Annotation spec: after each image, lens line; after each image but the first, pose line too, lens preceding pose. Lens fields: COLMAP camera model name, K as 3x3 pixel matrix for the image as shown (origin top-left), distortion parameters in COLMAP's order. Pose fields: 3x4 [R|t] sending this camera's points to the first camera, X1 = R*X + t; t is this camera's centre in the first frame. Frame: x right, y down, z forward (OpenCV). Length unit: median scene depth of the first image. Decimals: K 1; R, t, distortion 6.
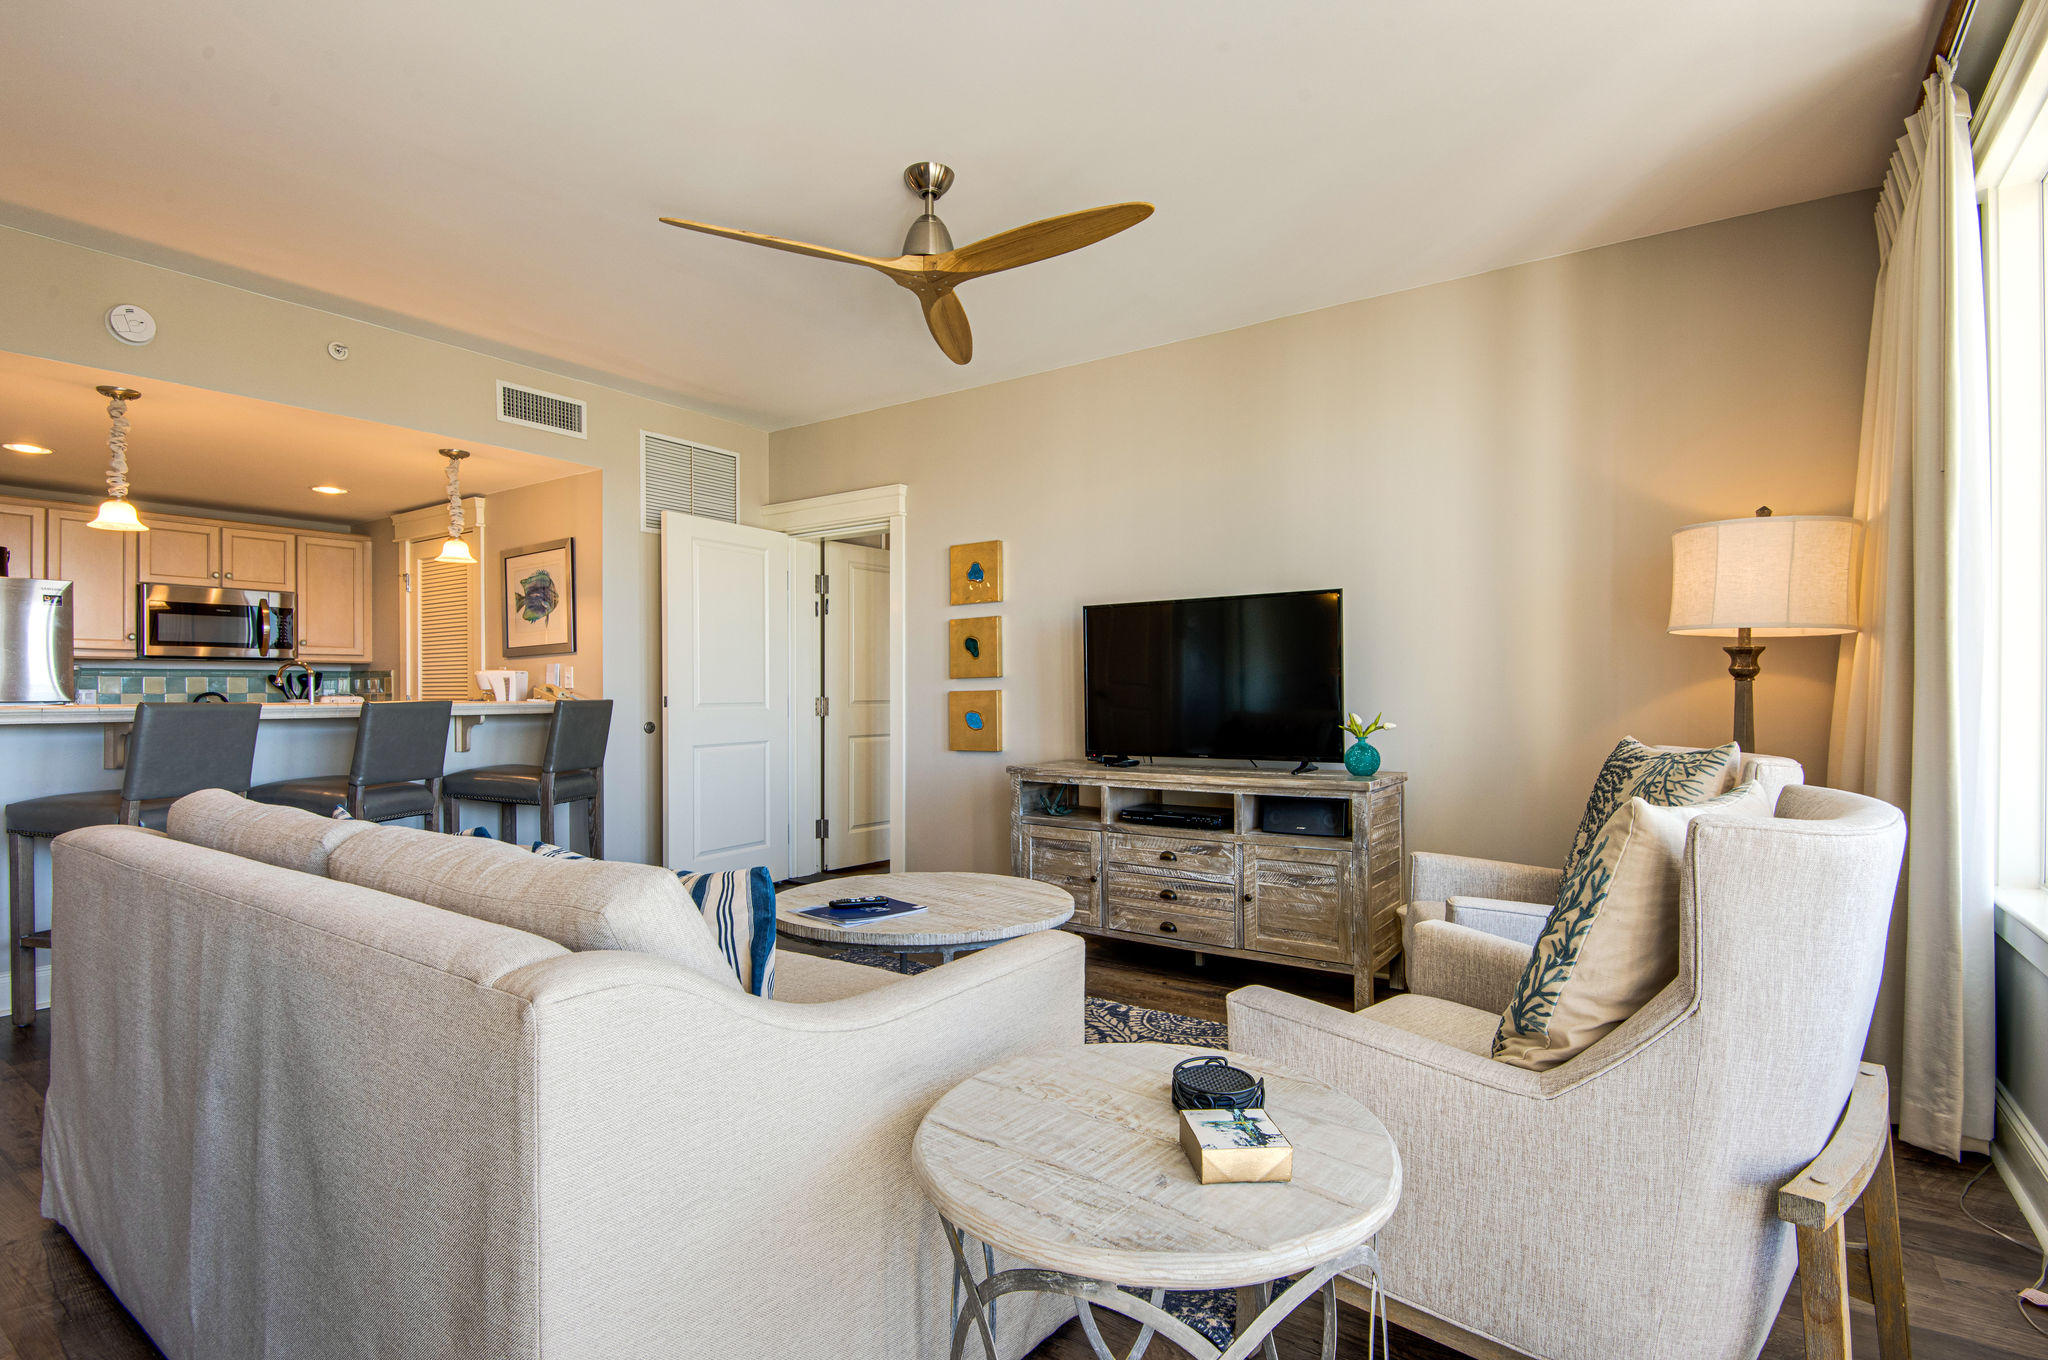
lens RADIAL K [[978.7, 0, 1016.5], [0, 978.7, 694.8], [0, 0, 1]] dist [0.022670, -0.014955]
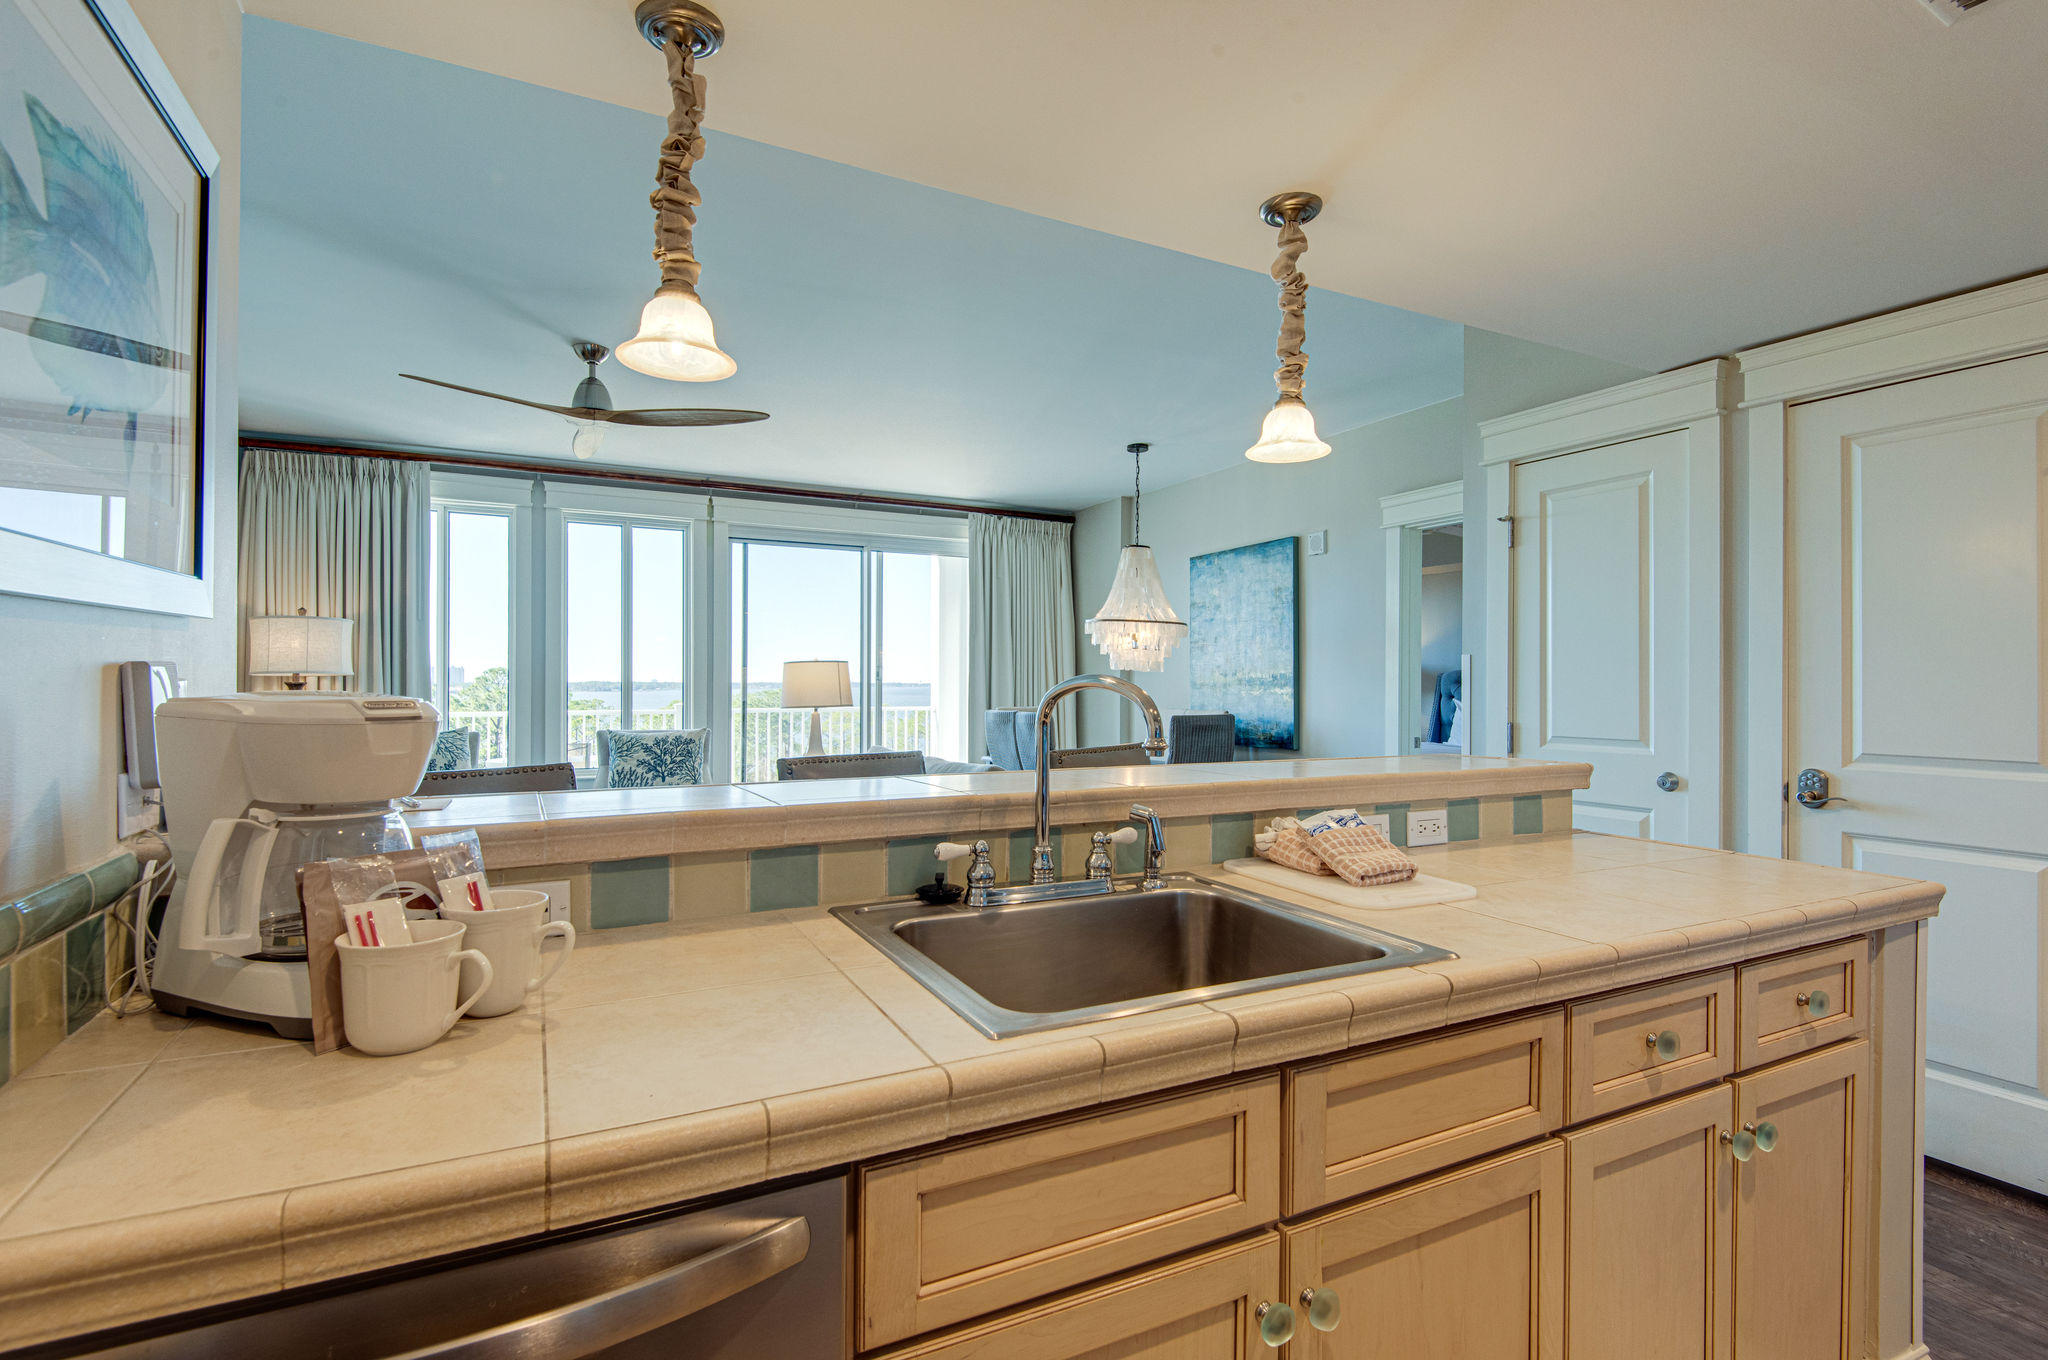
lens RADIAL K [[978.7, 0, 1031.7], [0, 978.7, 679.3], [0, 0, 1]] dist [0.022670, -0.014955]
pose [[-0.883540, 0.001132, 0.468355, -0.742848], [0.001913, 0.999997, 0.001192, -0.030302], [-0.468352, 0.001949, -0.883540, 1.102409]]
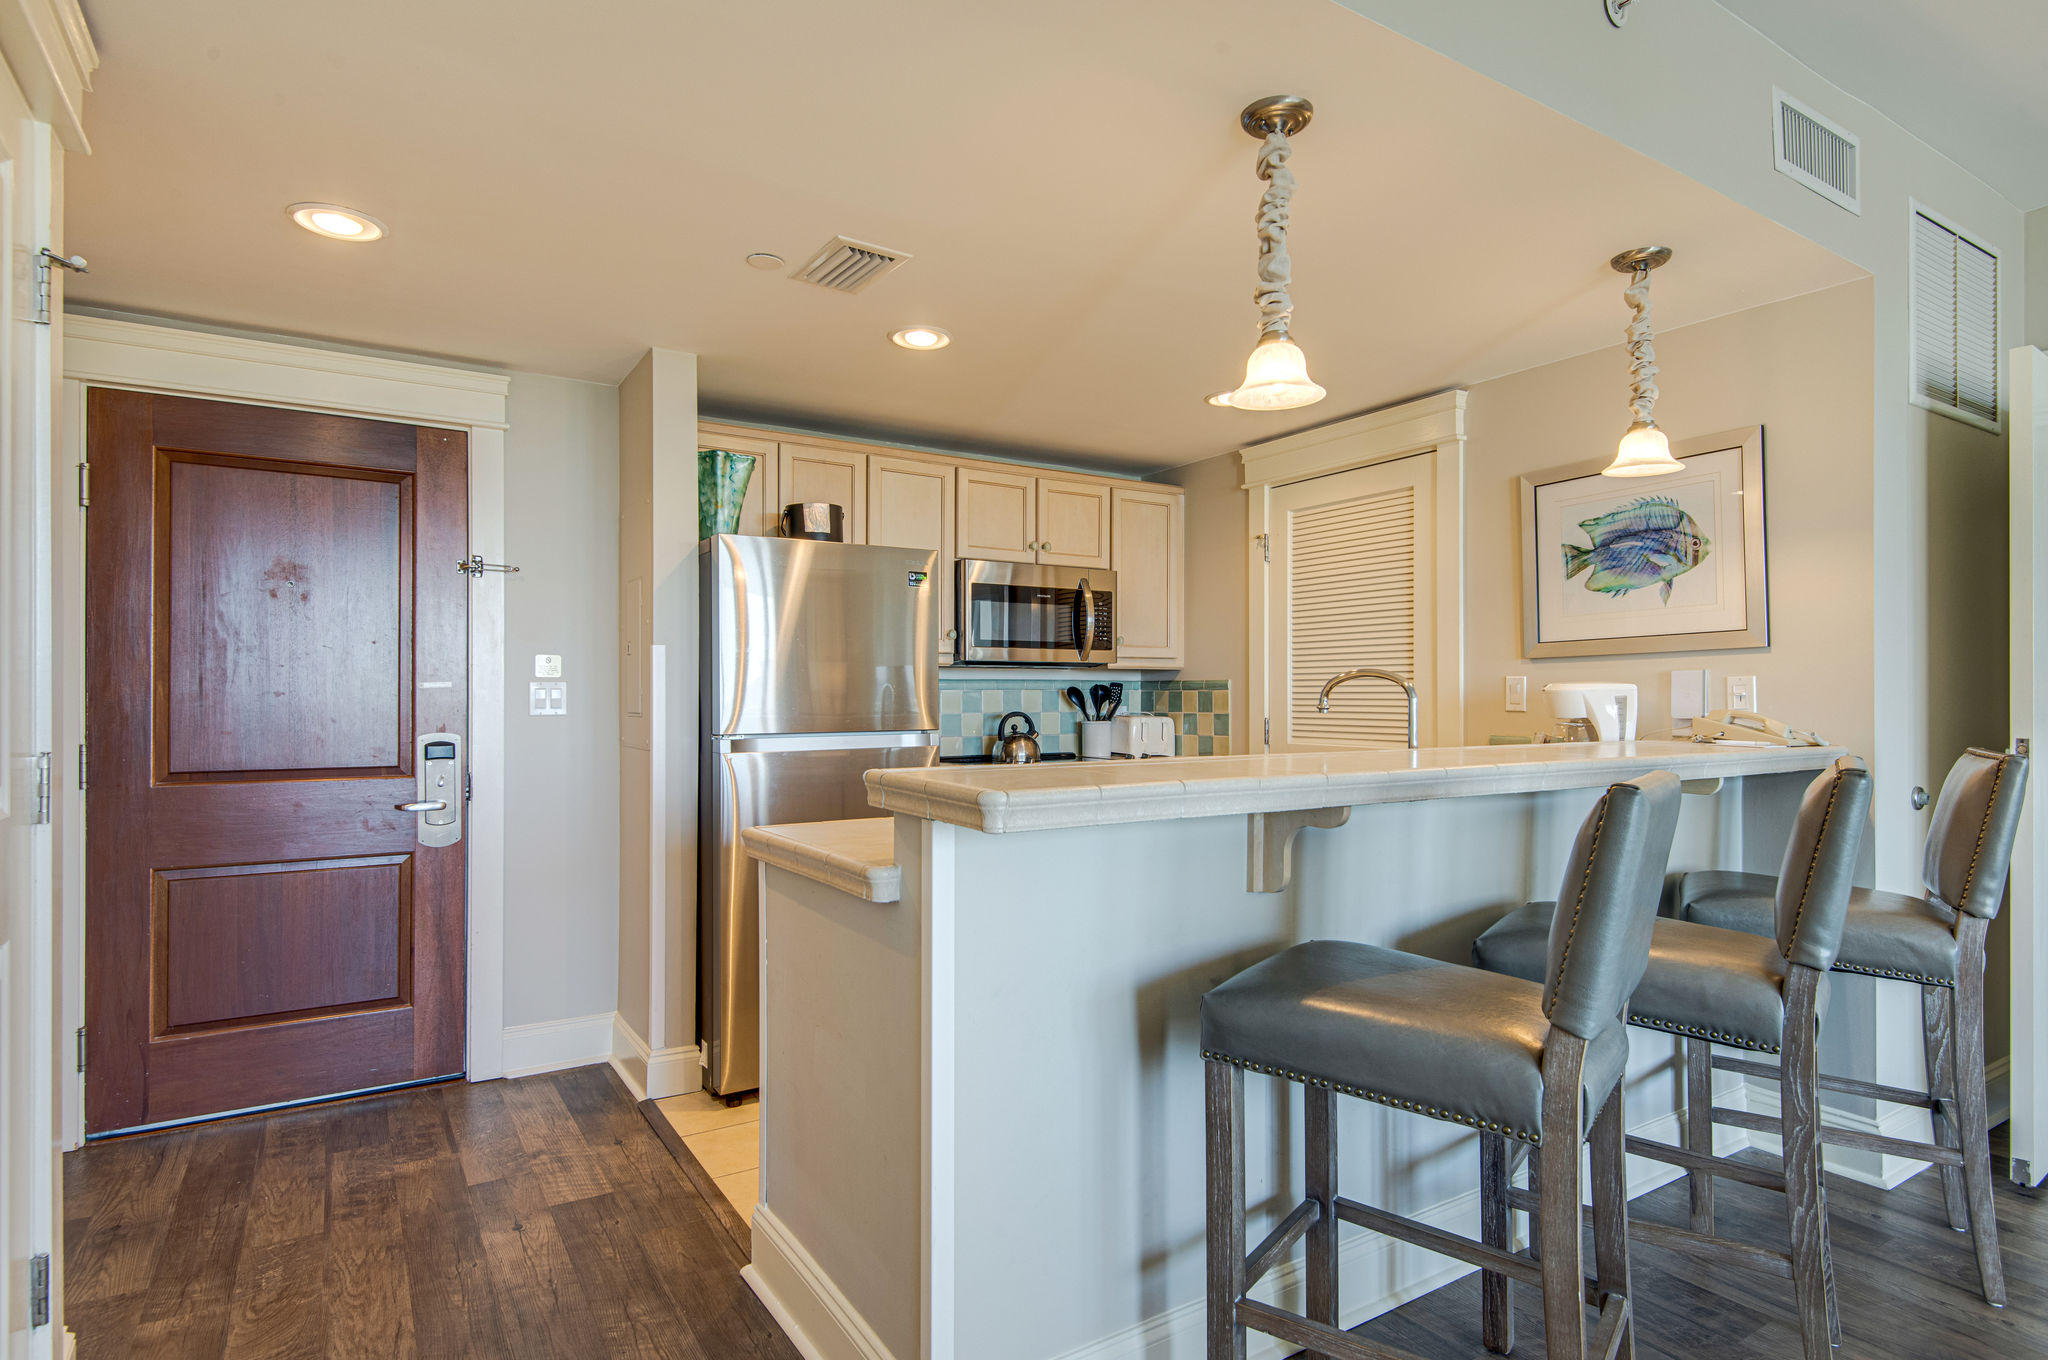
lens RADIAL K [[1100.2, 0, 1017.9], [0, 1100.2, 684.7], [0, 0, 1]] dist [0.017582, -0.006450]
pose [[0.922951, 0.001709, -0.384915, -0.573627], [-0.007545, 0.999878, -0.013652, -0.013117], [0.384845, 0.015504, 0.922851, 0.309408]]
